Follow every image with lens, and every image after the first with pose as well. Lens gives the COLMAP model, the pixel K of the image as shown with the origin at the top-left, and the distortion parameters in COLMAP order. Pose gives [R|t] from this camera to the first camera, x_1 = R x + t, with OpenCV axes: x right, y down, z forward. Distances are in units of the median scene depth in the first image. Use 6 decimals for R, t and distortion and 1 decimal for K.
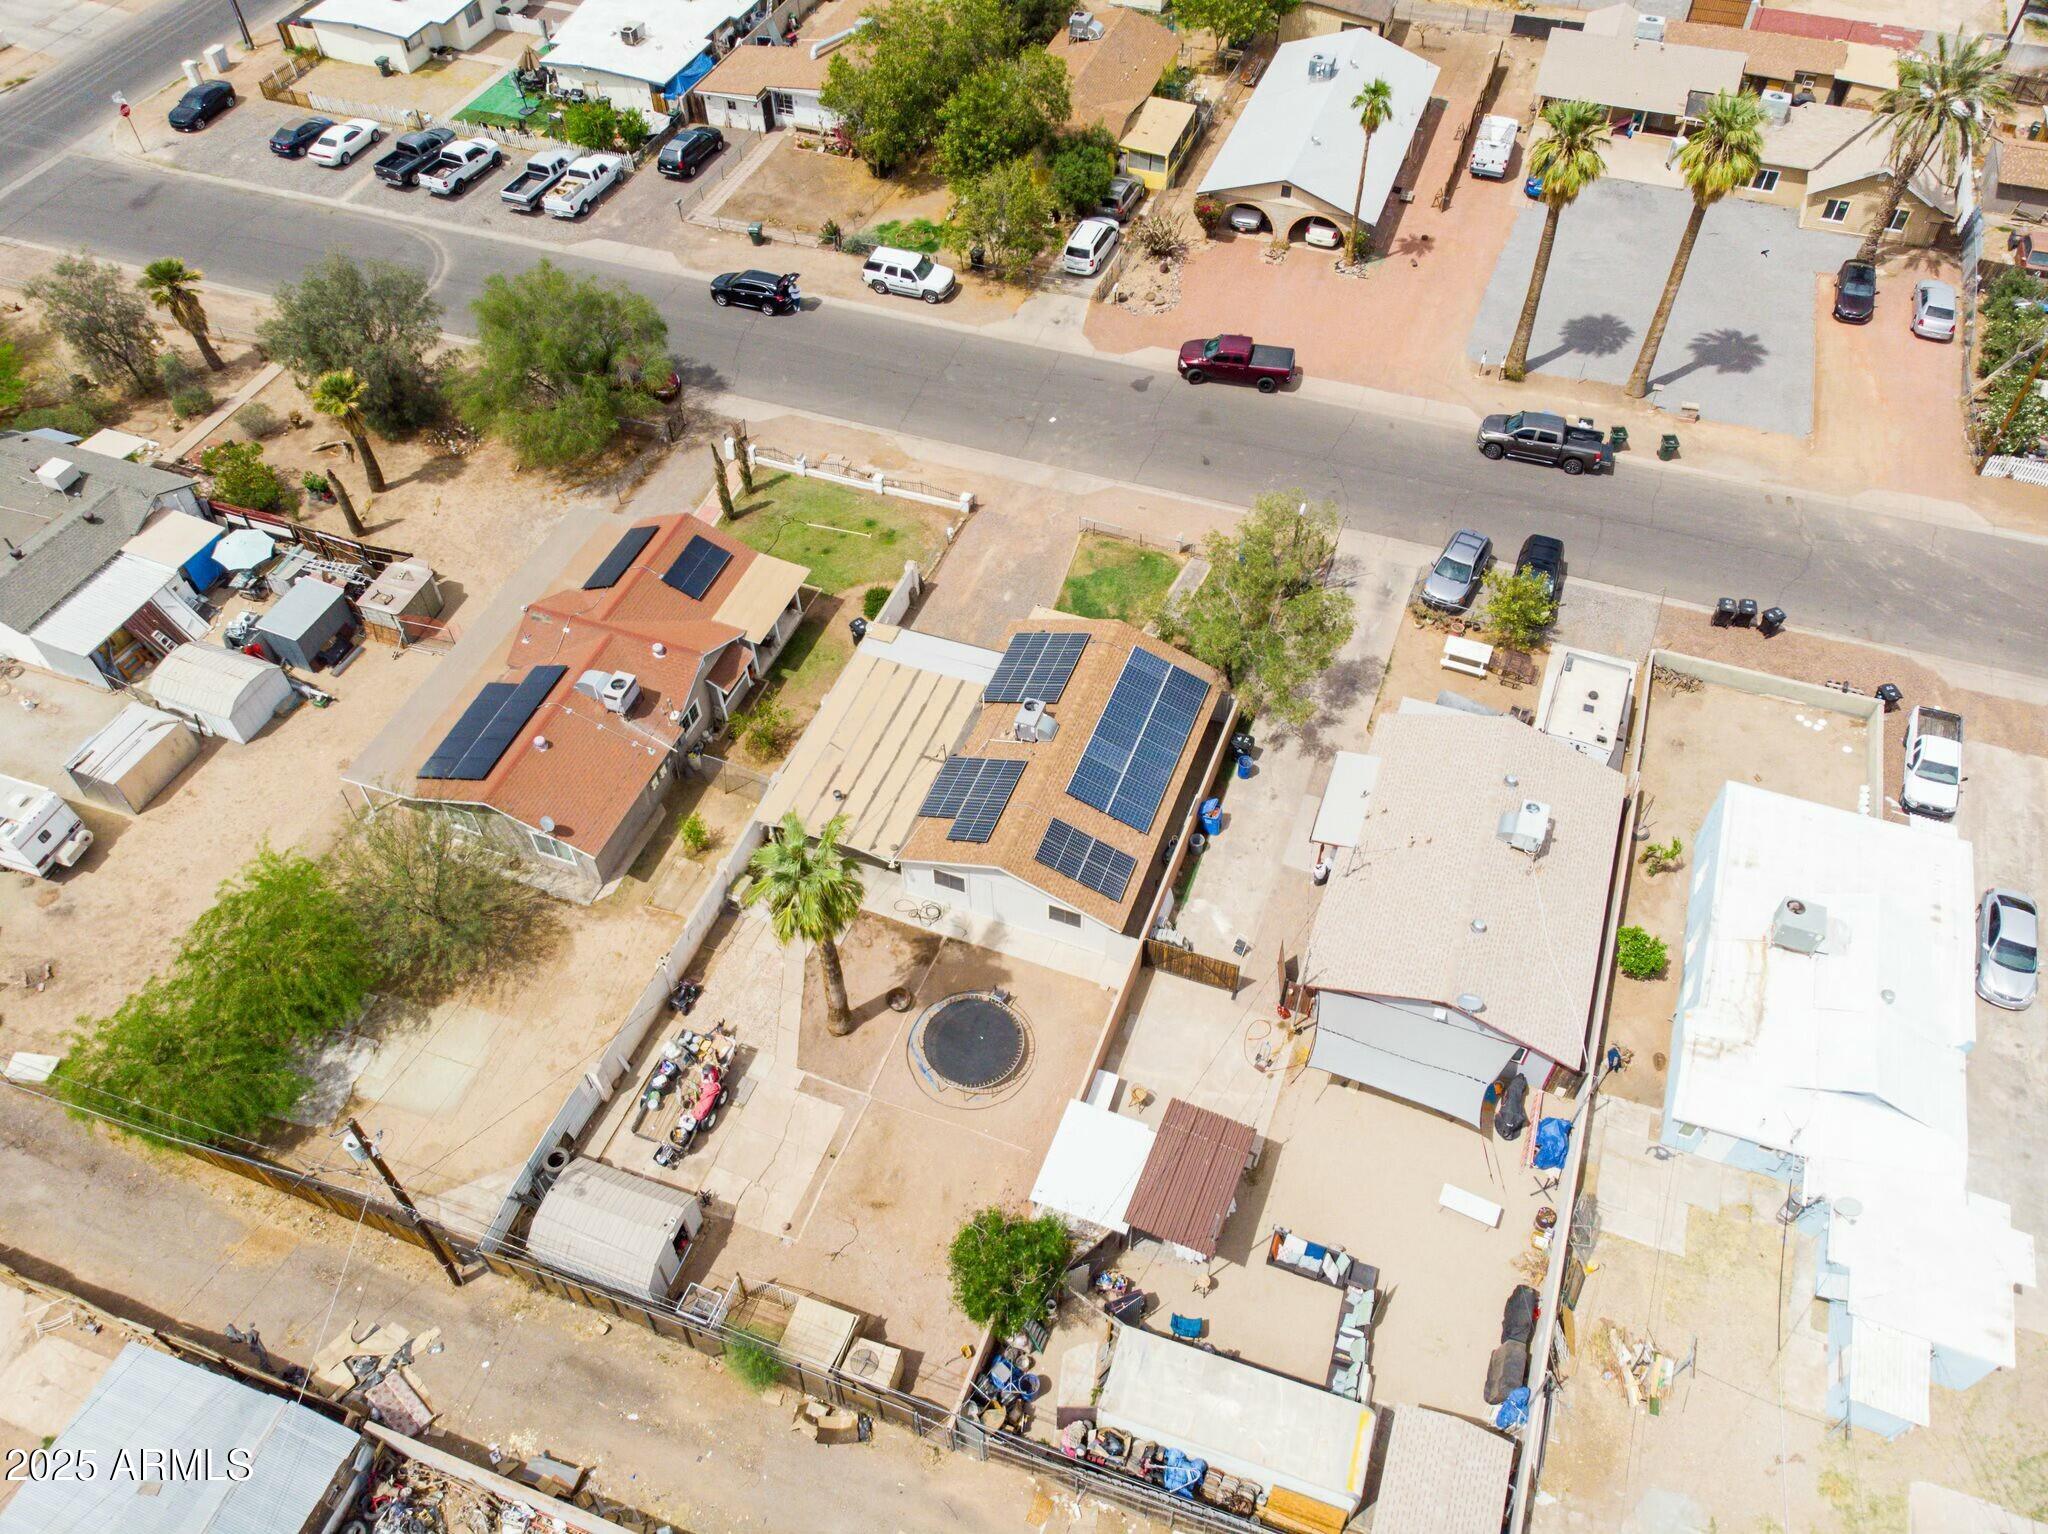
lens RADIAL K [[1531.4, 0, 1024.0], [0, 1531.4, 767.0], [0, 0, 1]] dist [-0.029991, 0.047715]
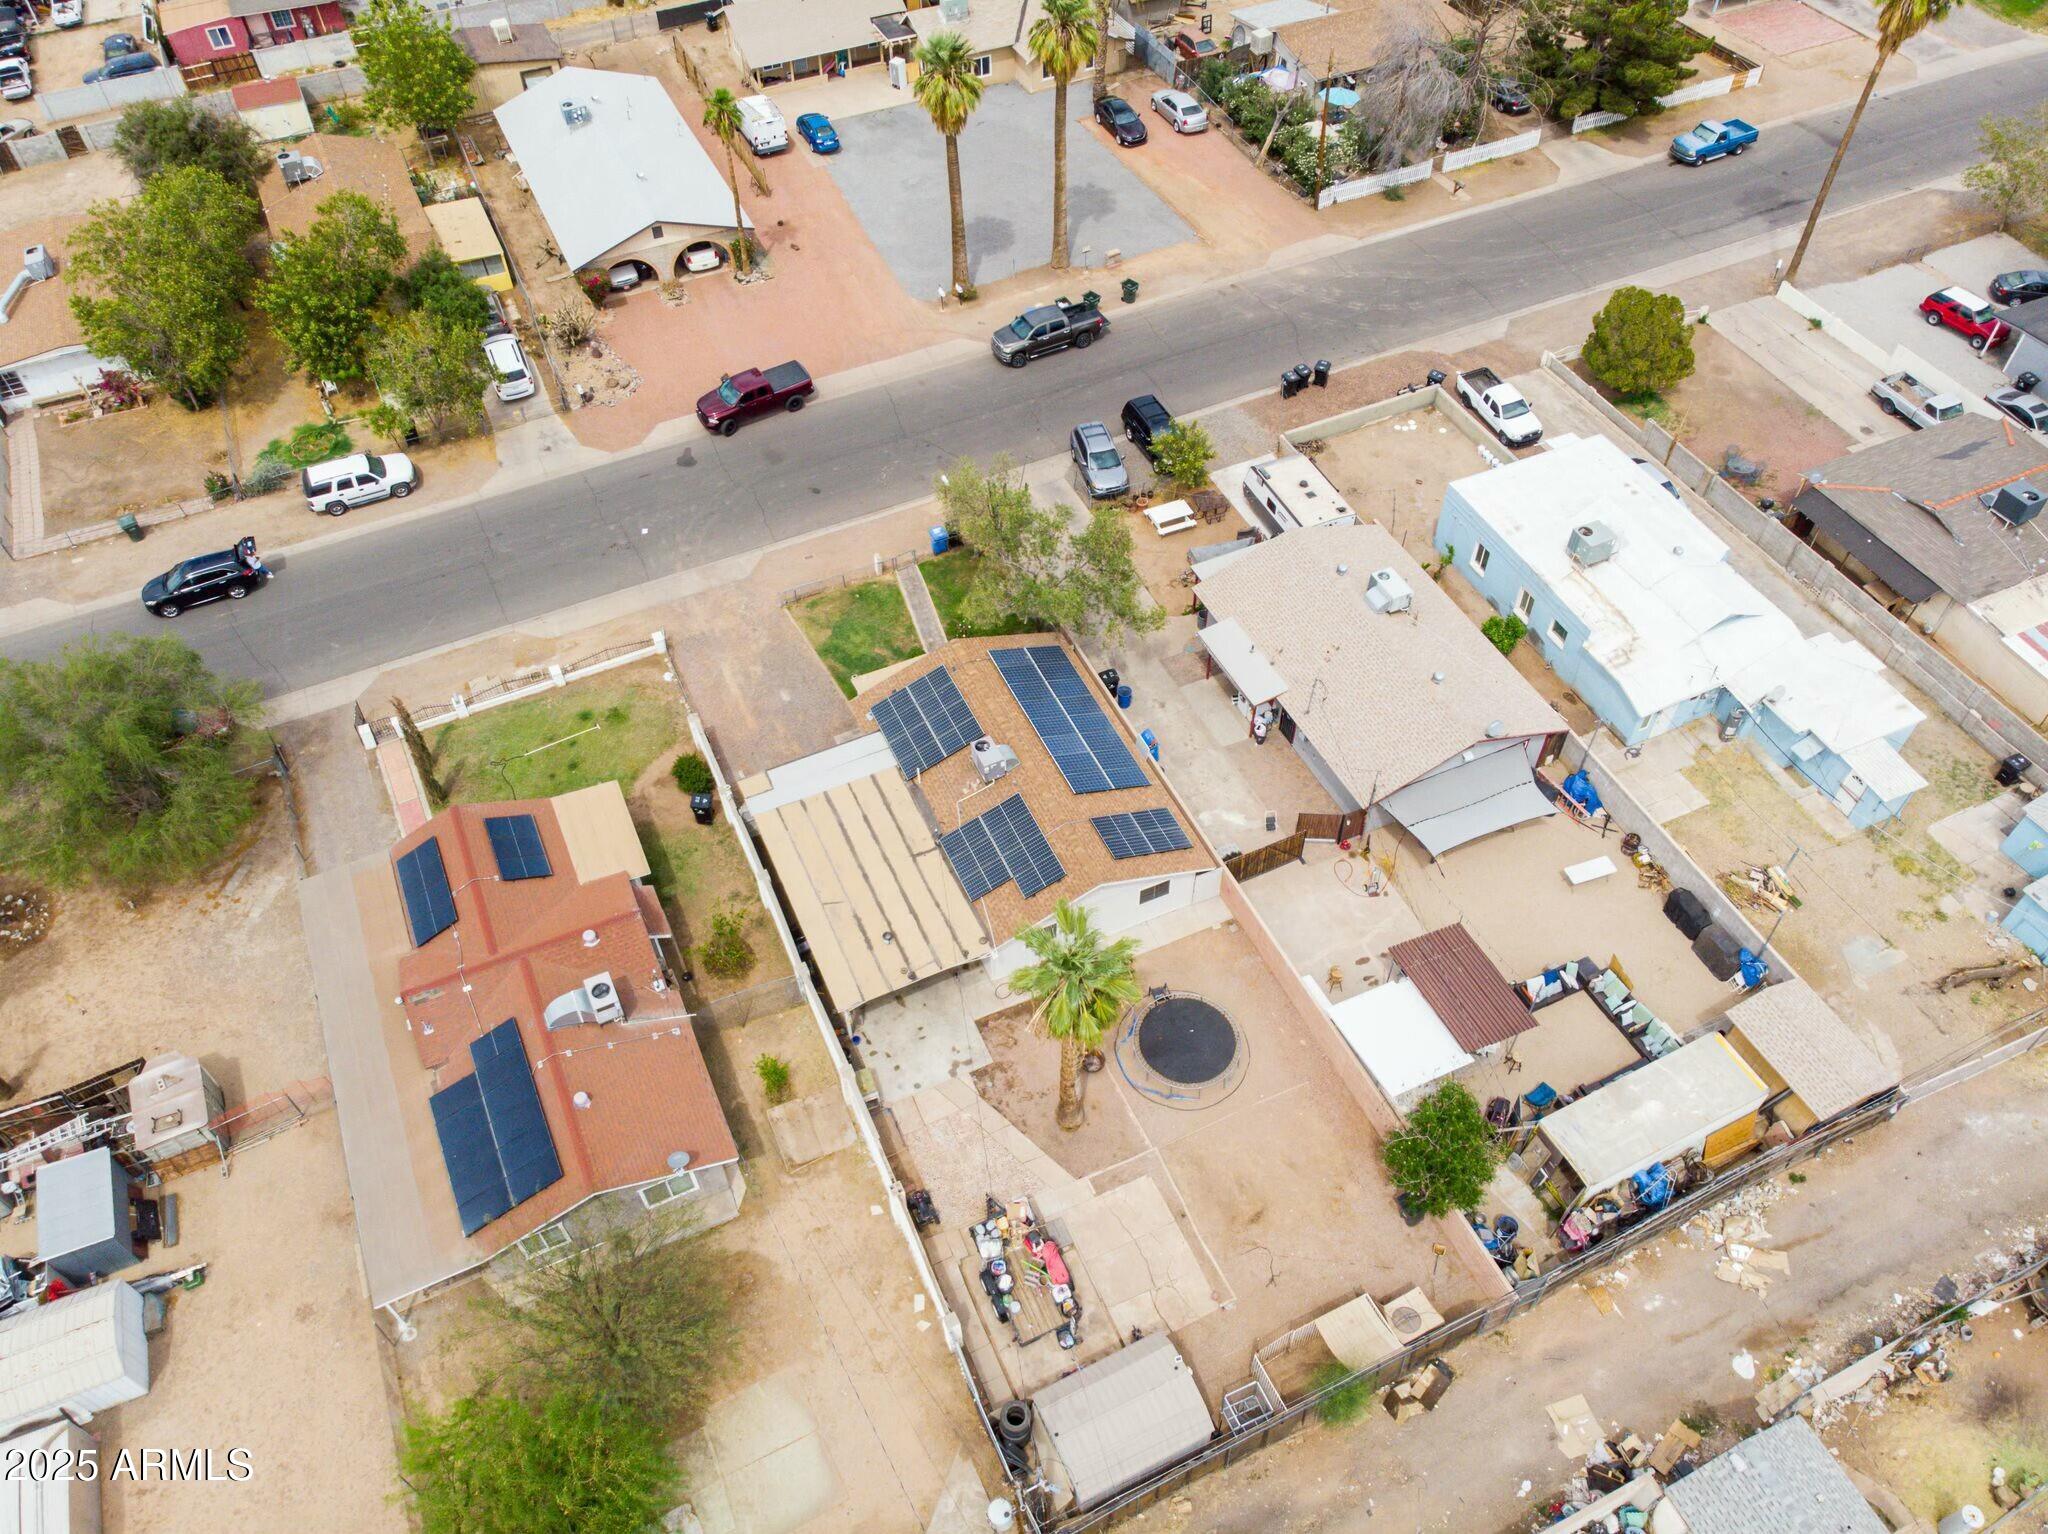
lens RADIAL K [[1531.4, 0, 1024.0], [0, 1531.4, 767.0], [0, 0, 1]] dist [-0.029991, 0.047715]
pose [[0.701557, -0.538024, 0.467276, -0.349107], [0.542688, 0.828354, 0.138994, -0.119504], [-0.461852, 0.156073, 0.873117, 0.111488]]
